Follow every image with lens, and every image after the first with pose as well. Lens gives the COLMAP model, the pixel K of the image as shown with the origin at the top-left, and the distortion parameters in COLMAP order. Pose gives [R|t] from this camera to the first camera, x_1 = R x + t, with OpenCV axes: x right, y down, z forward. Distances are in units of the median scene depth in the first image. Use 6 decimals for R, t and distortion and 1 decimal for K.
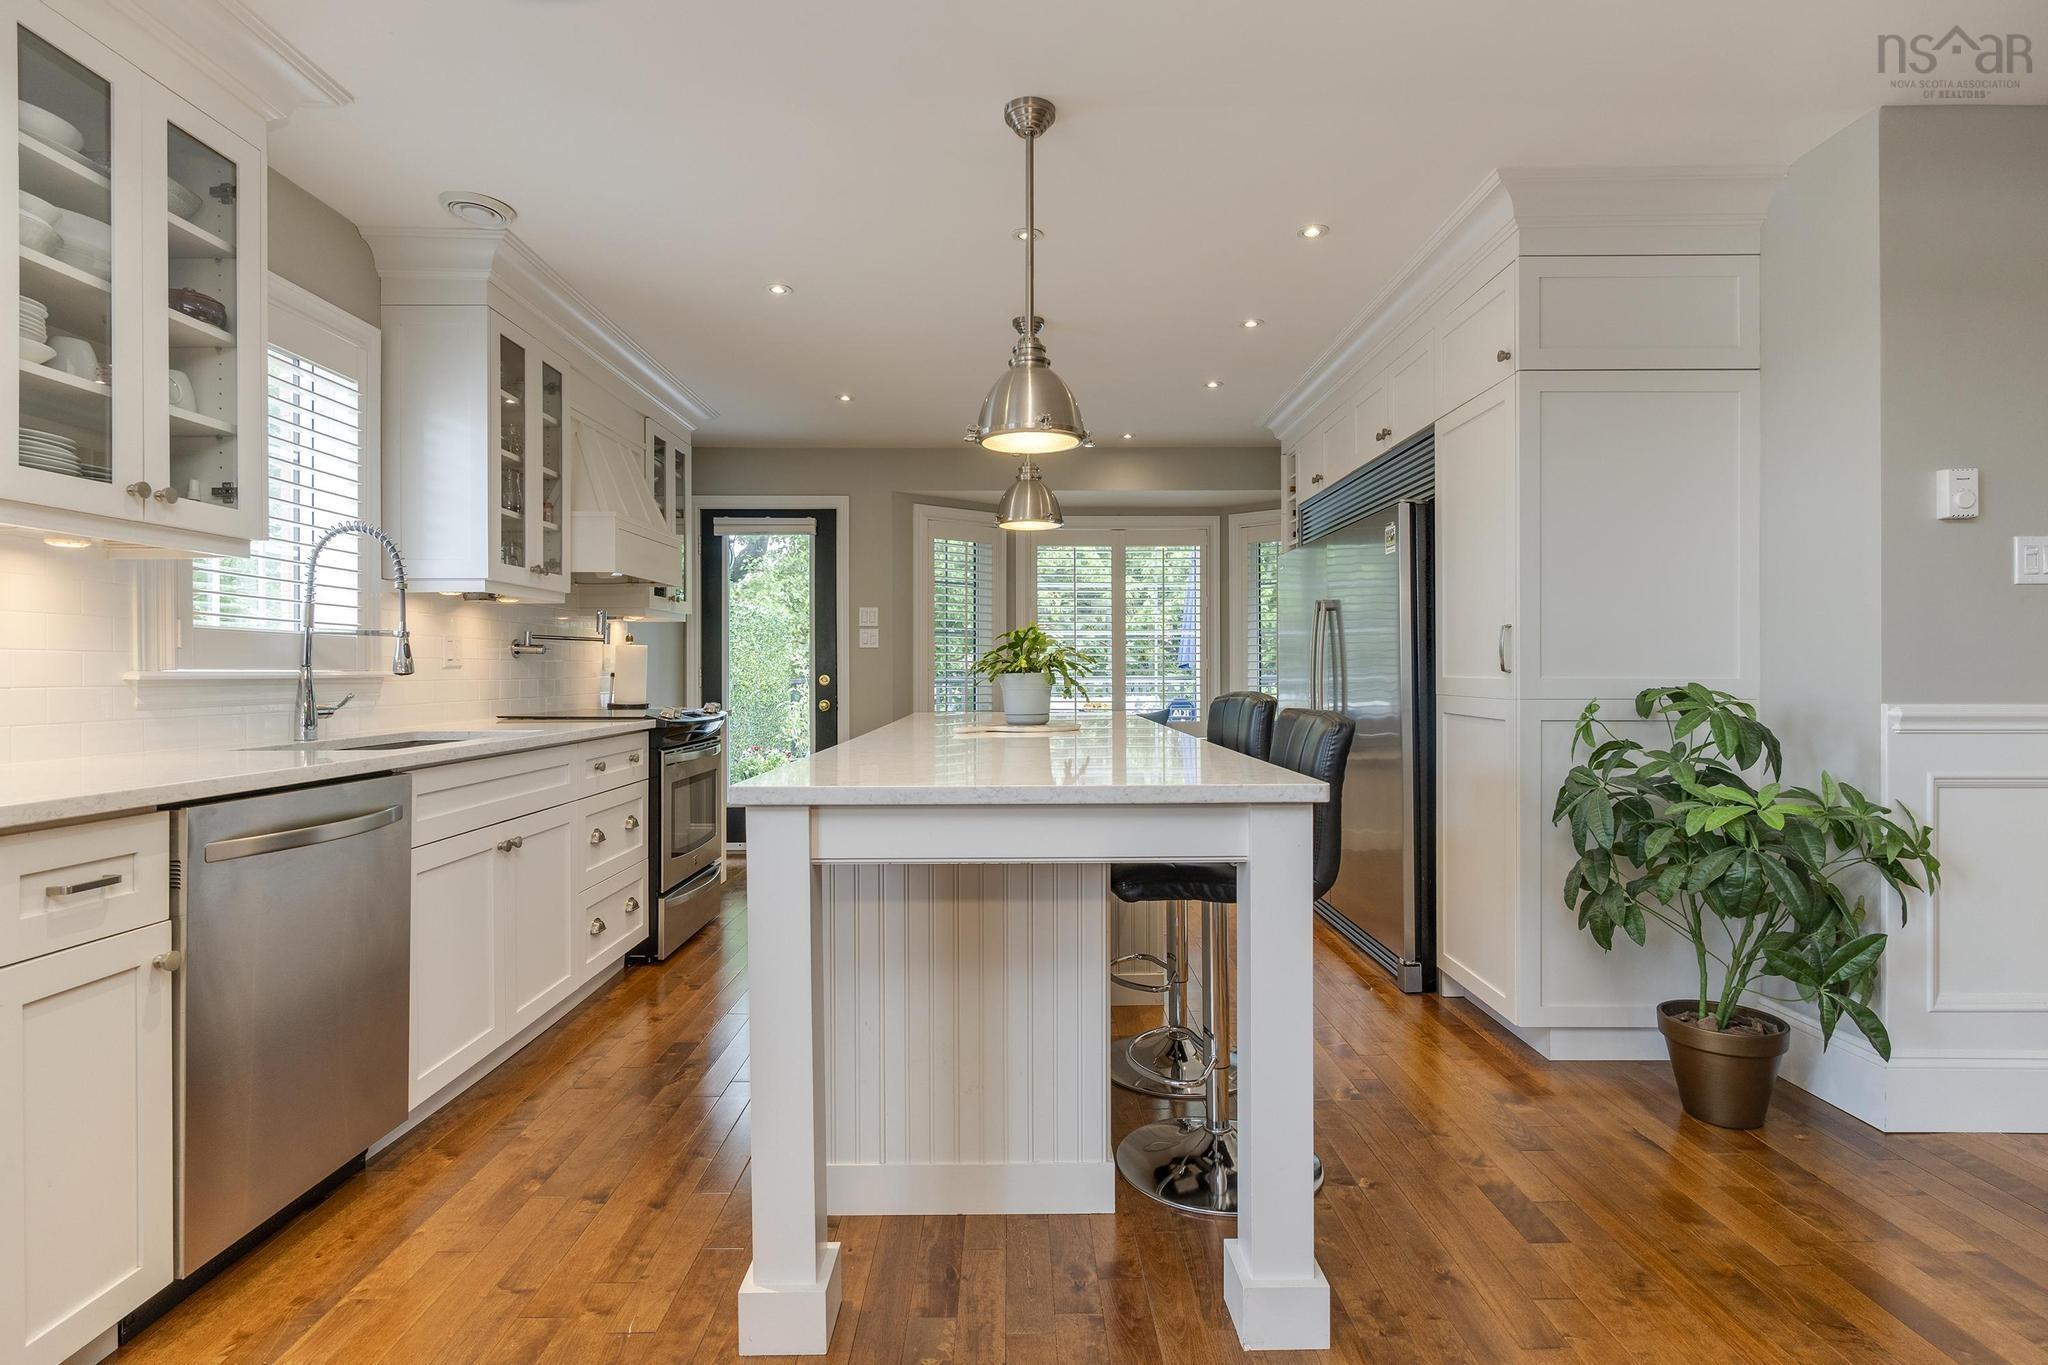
lens RADIAL K [[1018.9, 0, 1020.8], [0, 1018.9, 667.5], [0, 0, 1]] dist [-0.008221, 0.004707]
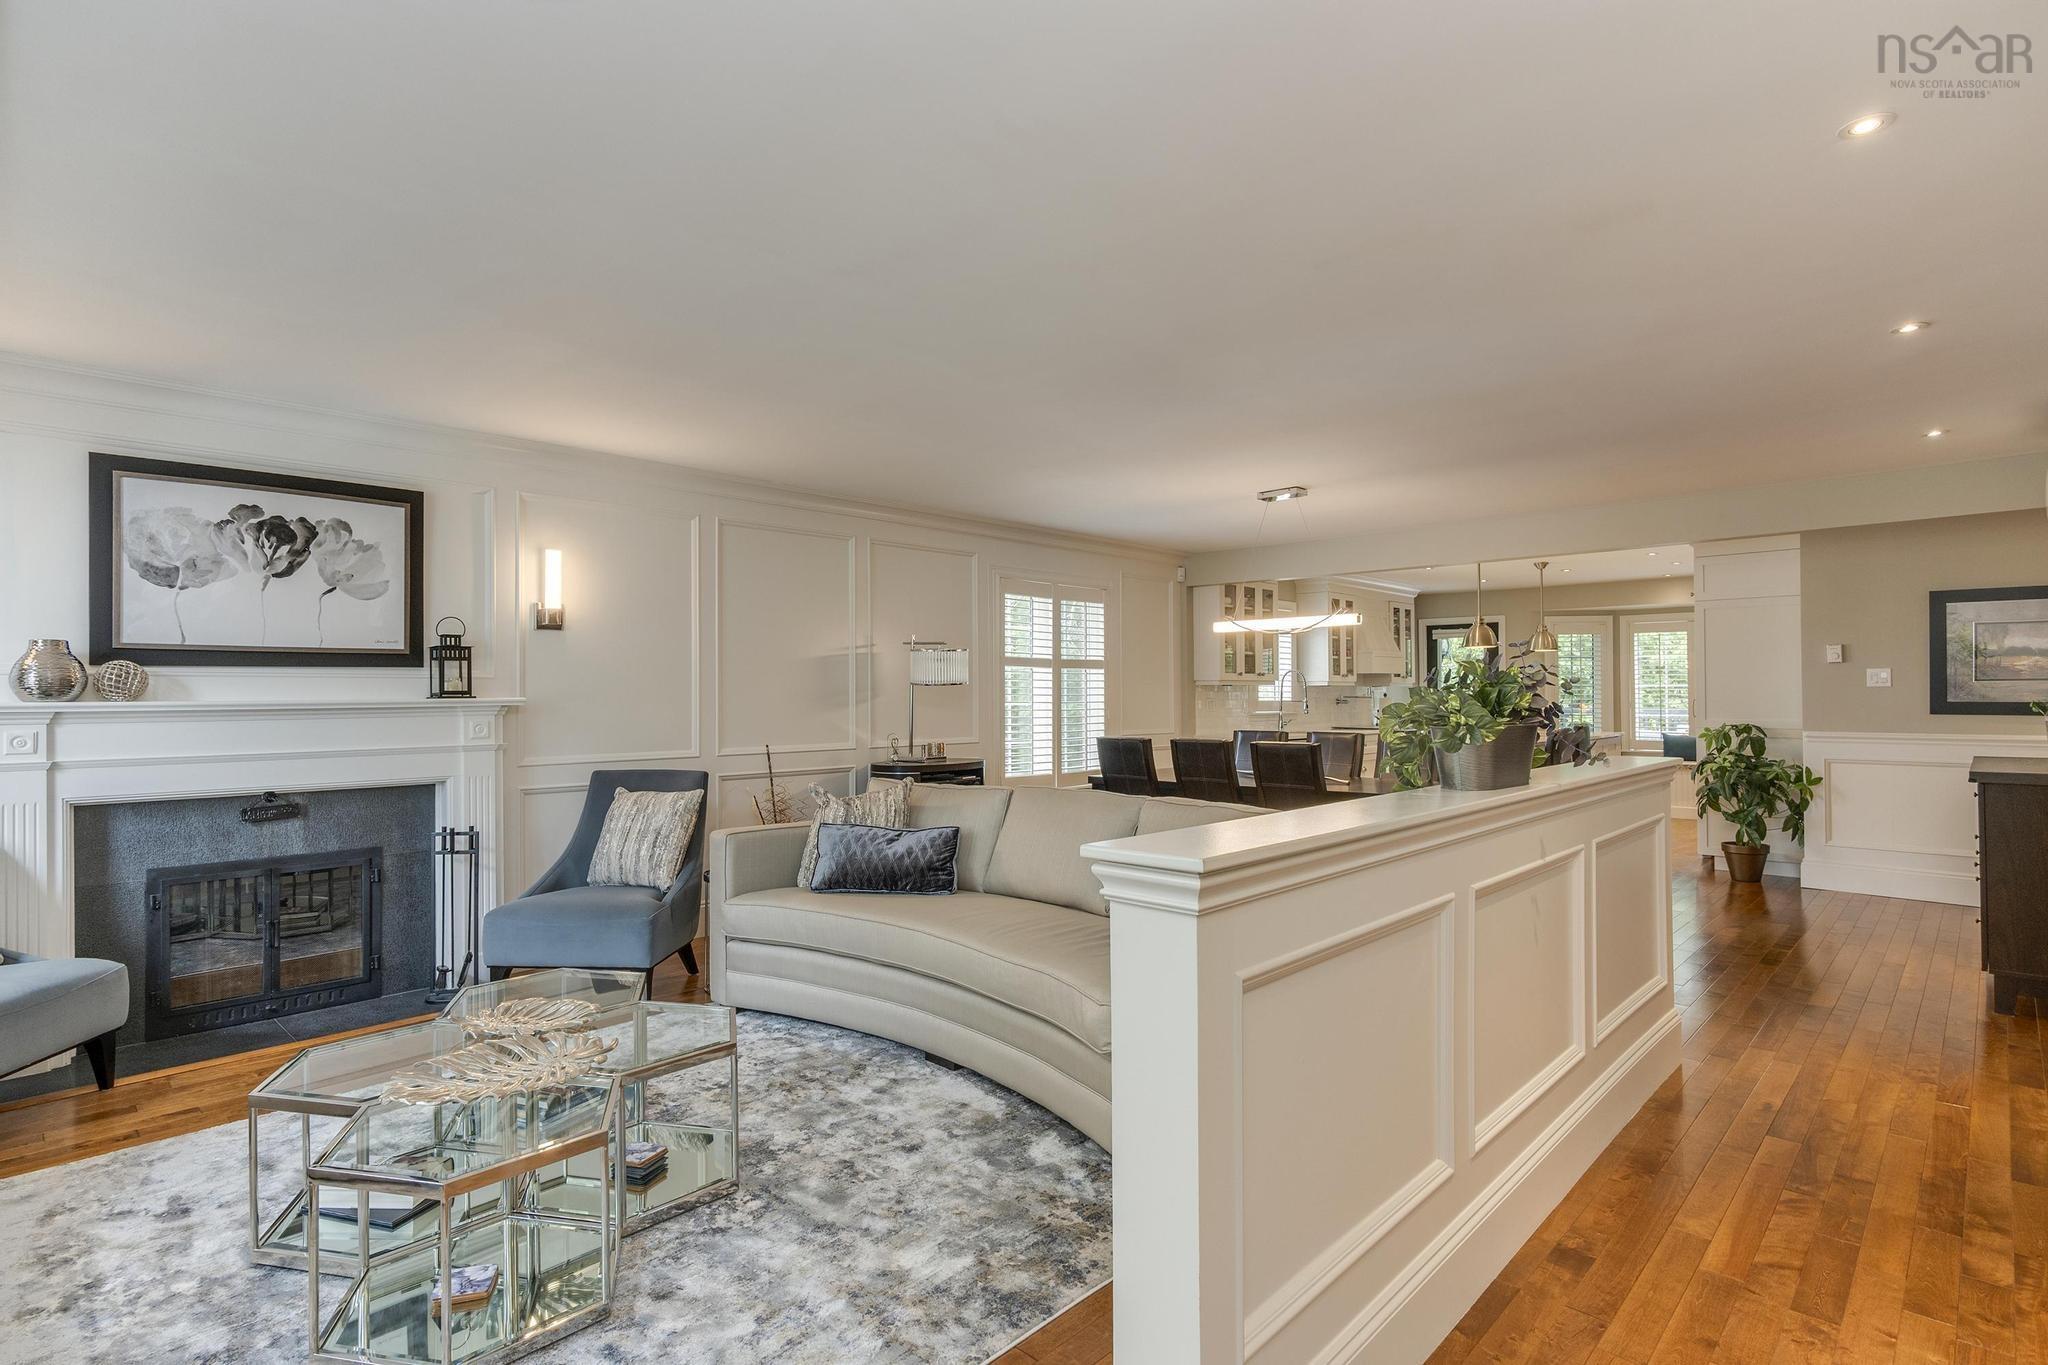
lens RADIAL K [[1018.9, 0, 1020.8], [0, 1018.9, 677.5], [0, 0, 1]] dist [-0.008221, 0.004707]
pose [[0.718236, -0.012883, -0.695680, 1.047975], [0.004073, 0.999889, -0.014311, -0.065480], [0.695787, 0.007445, 0.718209, -2.051938]]
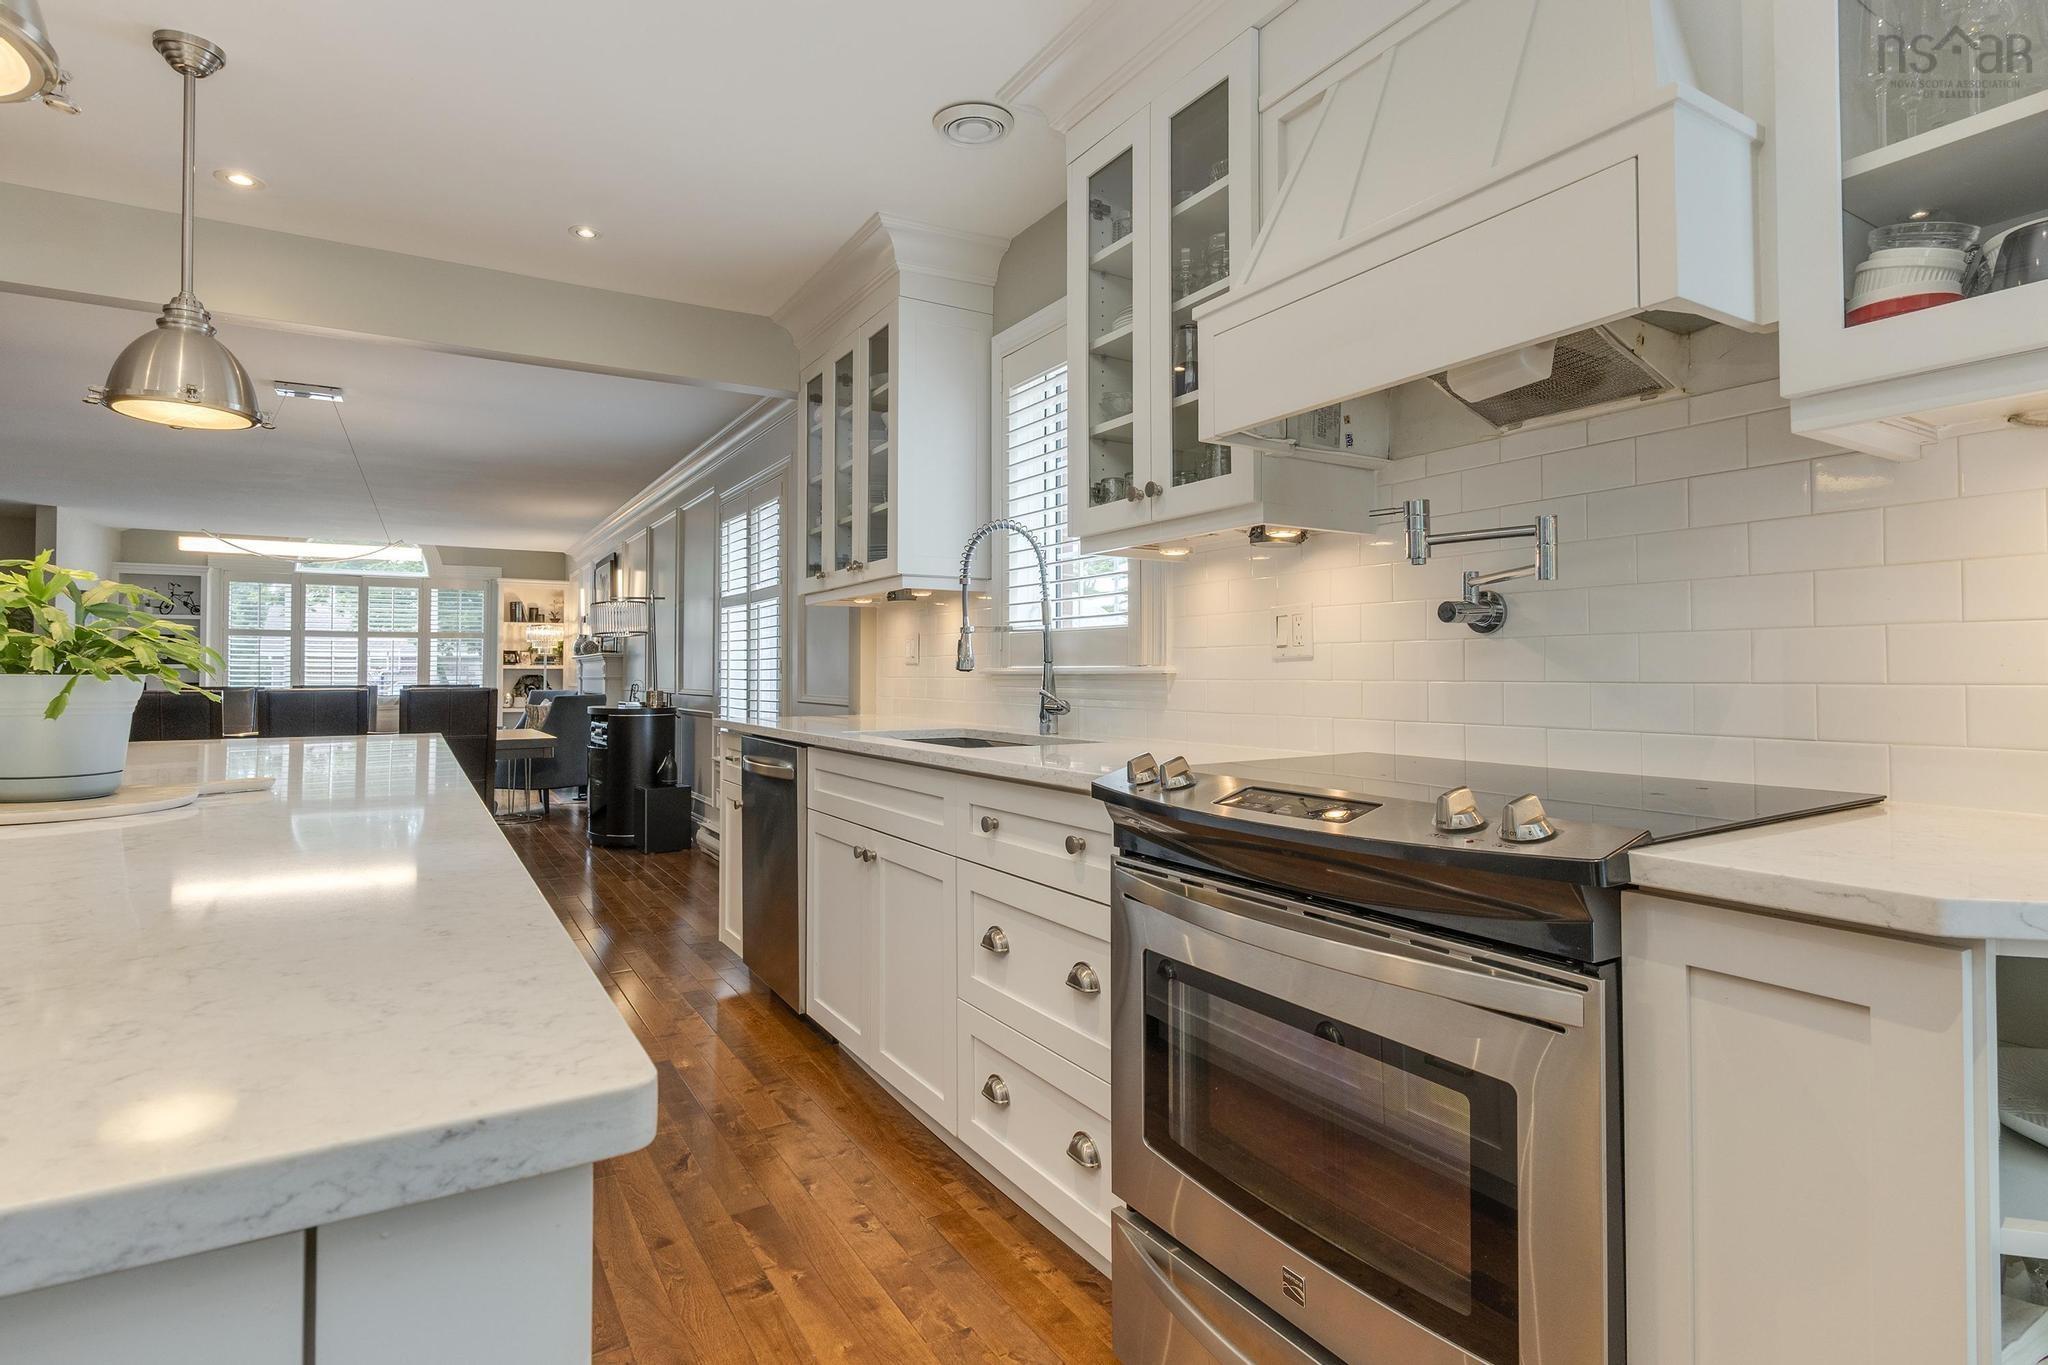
lens RADIAL K [[1018.9, 0, 1029.7], [0, 1018.9, 648.6], [0, 0, 1]] dist [-0.008221, 0.004707]
pose [[-0.855300, -0.006445, -0.518093, -0.140046], [0.006362, 0.999717, -0.022939, 0.007899], [0.518094, -0.022916, -0.855017, 1.806632]]
